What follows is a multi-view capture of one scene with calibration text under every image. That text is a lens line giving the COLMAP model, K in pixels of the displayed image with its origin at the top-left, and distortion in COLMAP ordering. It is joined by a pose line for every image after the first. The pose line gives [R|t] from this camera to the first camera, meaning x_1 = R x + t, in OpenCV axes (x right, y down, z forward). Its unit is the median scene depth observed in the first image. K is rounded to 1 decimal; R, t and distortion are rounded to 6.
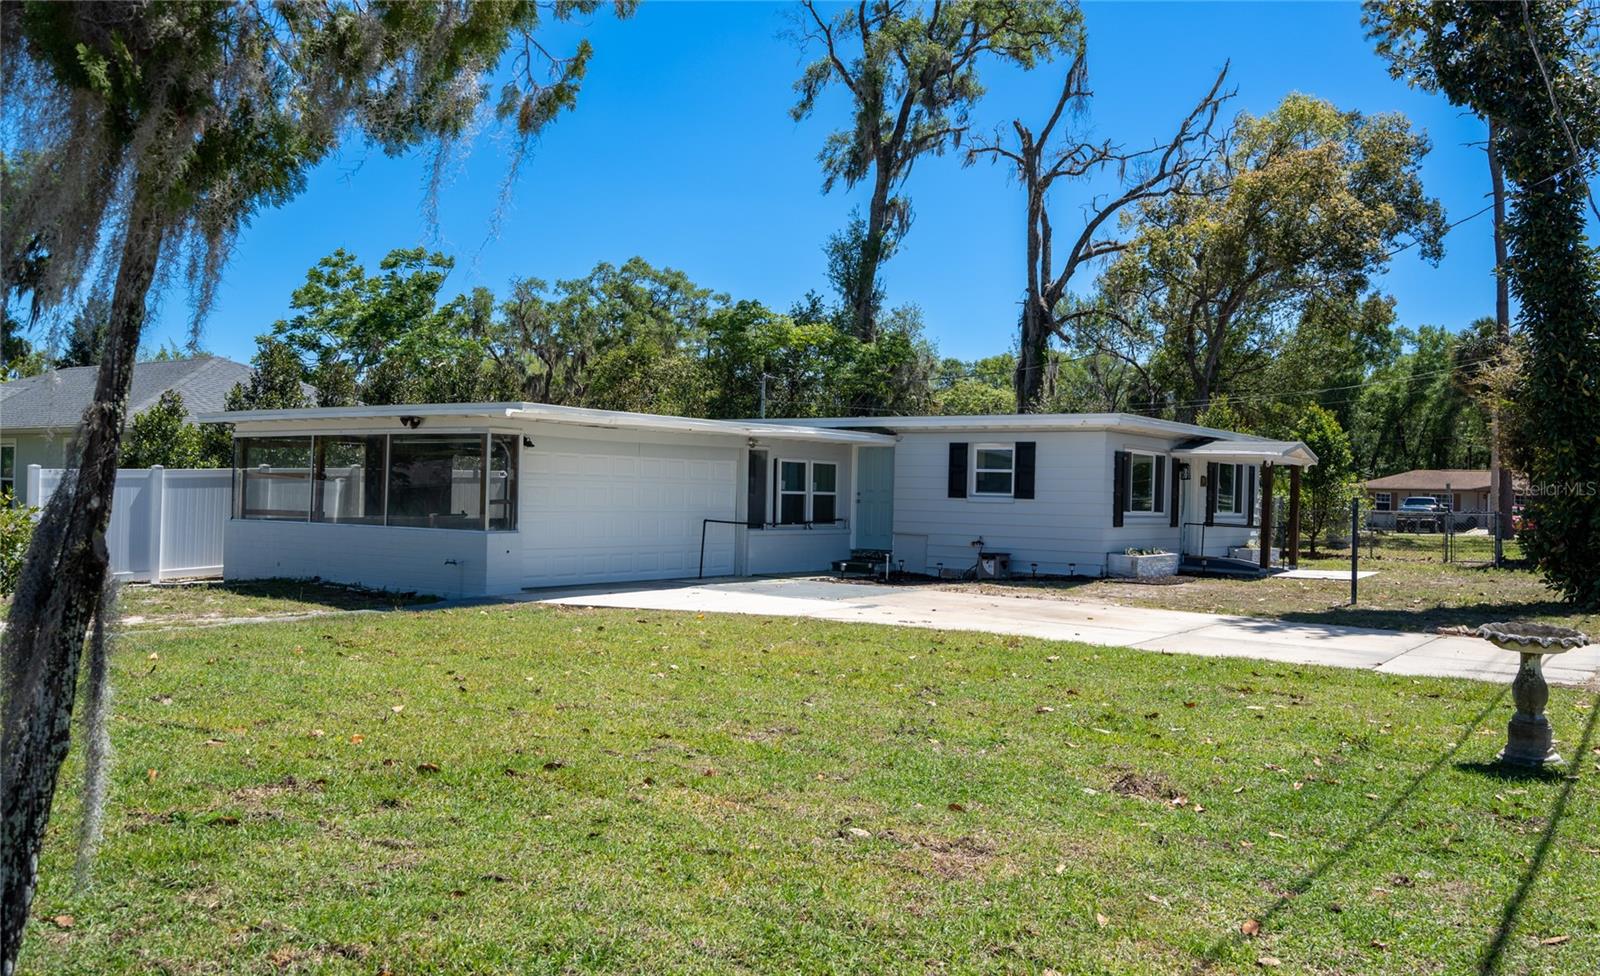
lens RADIAL K [[1249.2, 0, 795.3], [0, 1249.2, 489.7], [0, 0, 1]] dist [-0.026269, 0.005245]
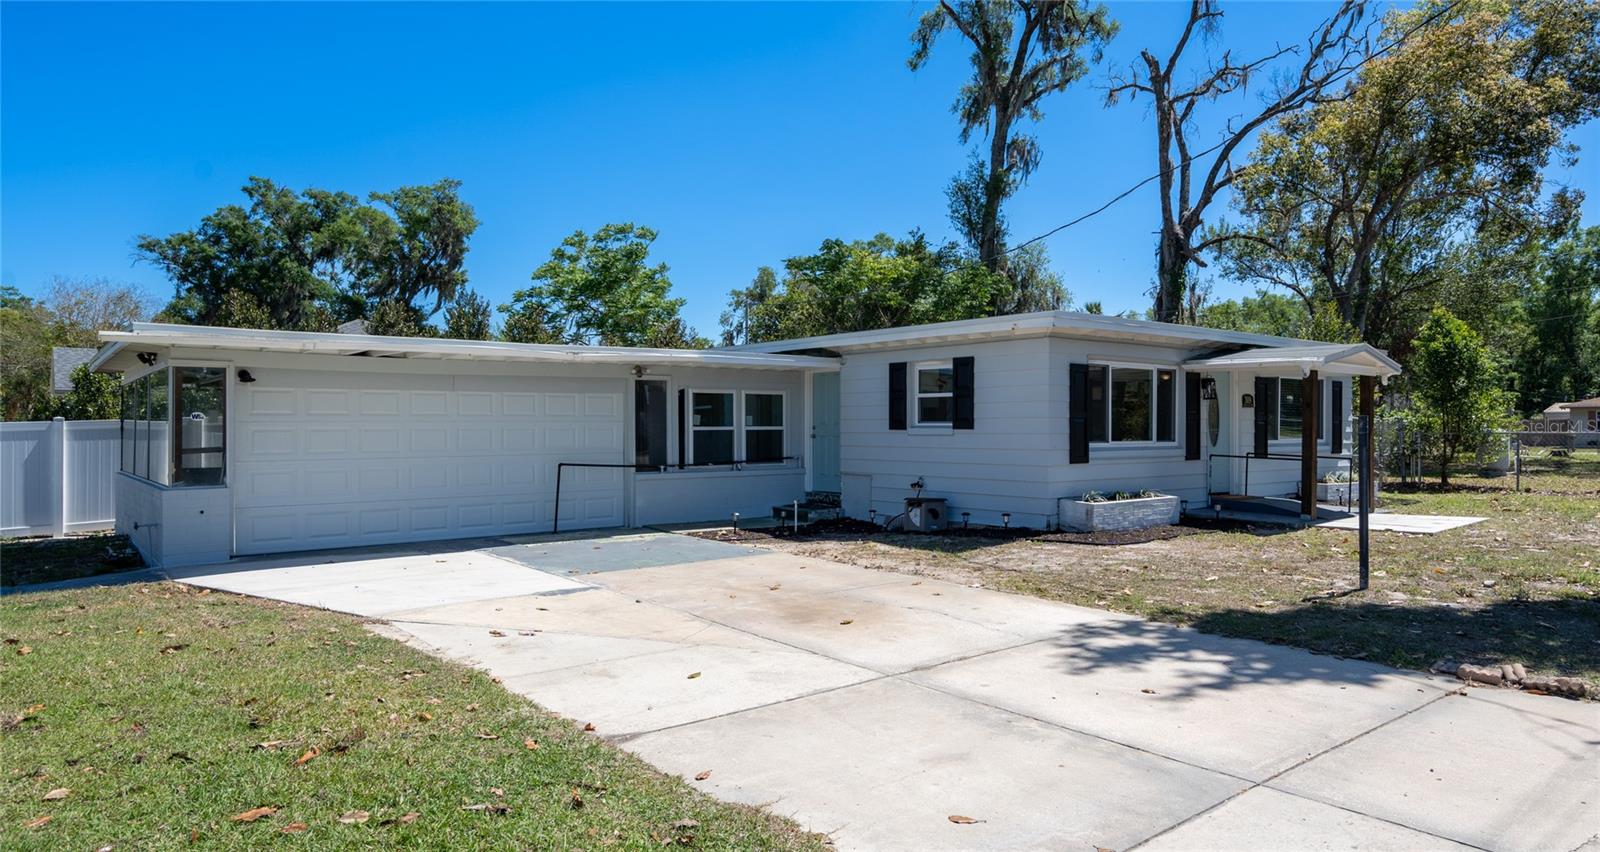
lens RADIAL K [[1012.5, 0, 809.4], [0, 1012.5, 411.3], [0, 0, 1]] dist [0.008757, -0.001592]
pose [[0.972167, -0.028075, -0.232600, 0.127032], [0.024799, 0.999548, -0.017000, 0.002342], [0.232972, 0.010759, 0.972424, 0.187947]]
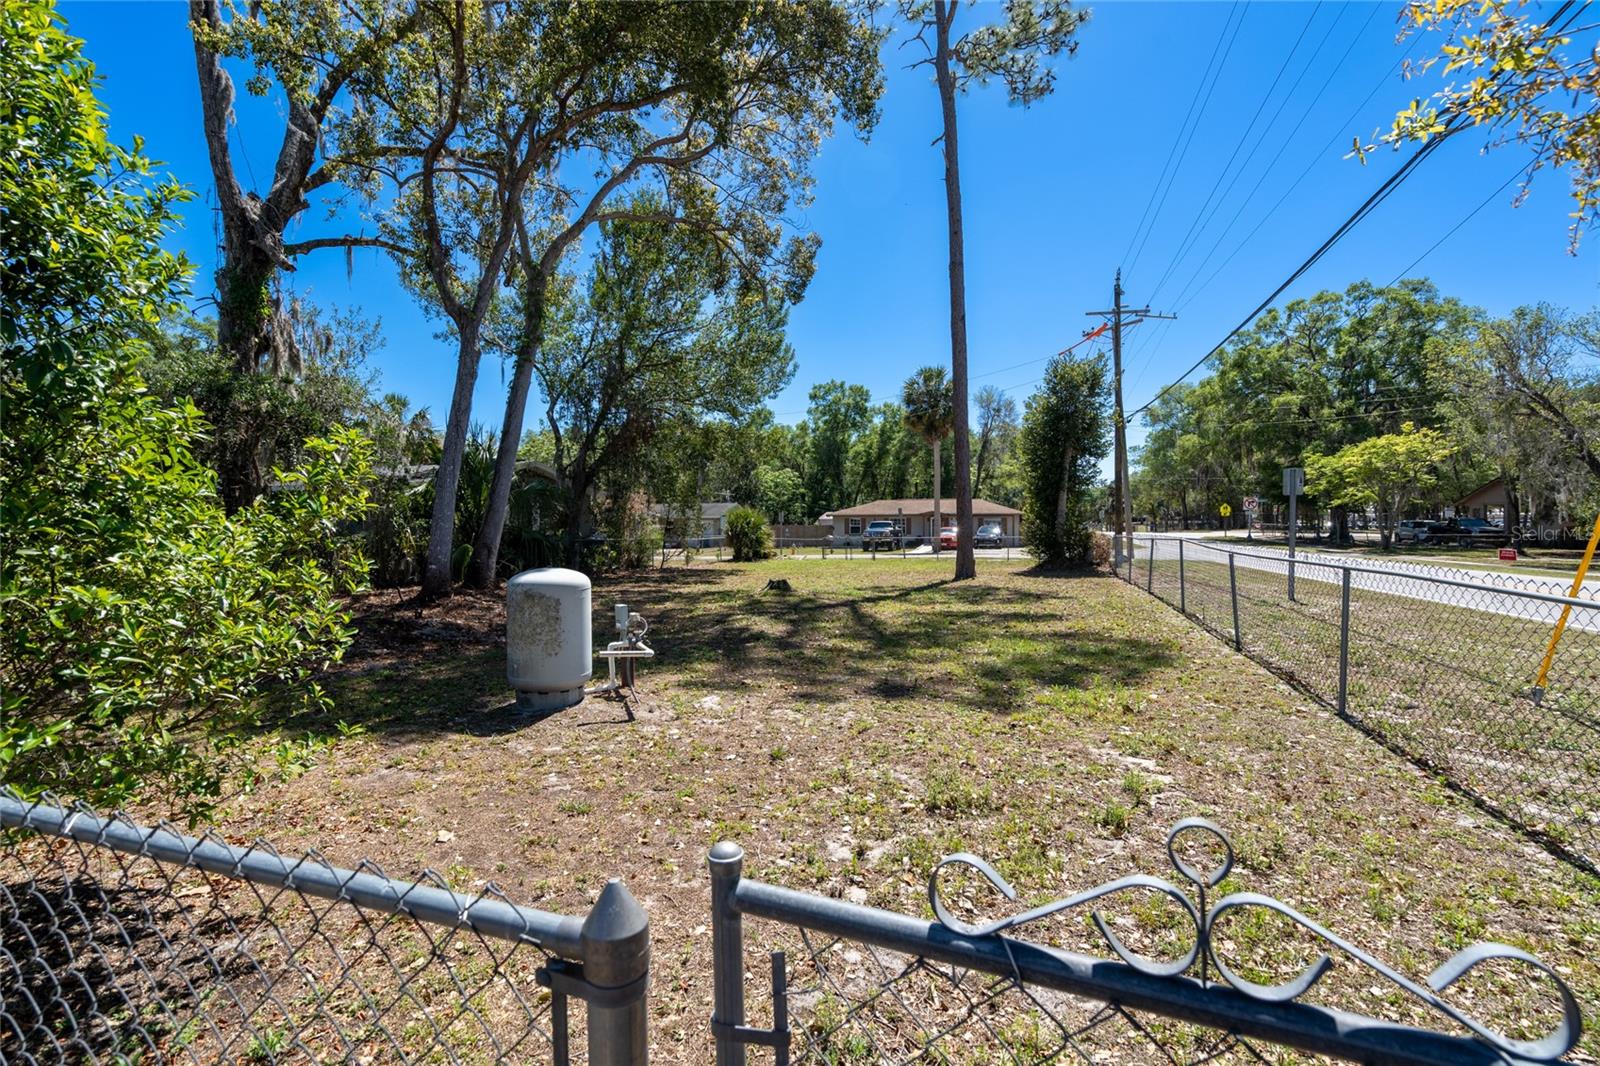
lens RADIAL K [[725.4, 0, 795.8], [0, 725.4, 533.6], [0, 0, 1]] dist [-0.001113, -0.000026]
pose [[0.944610, -0.031396, 0.326690, 0.492223], [0.026224, 0.999451, 0.020224, 0.003514], [-0.327146, -0.010537, 0.944915, 0.915619]]
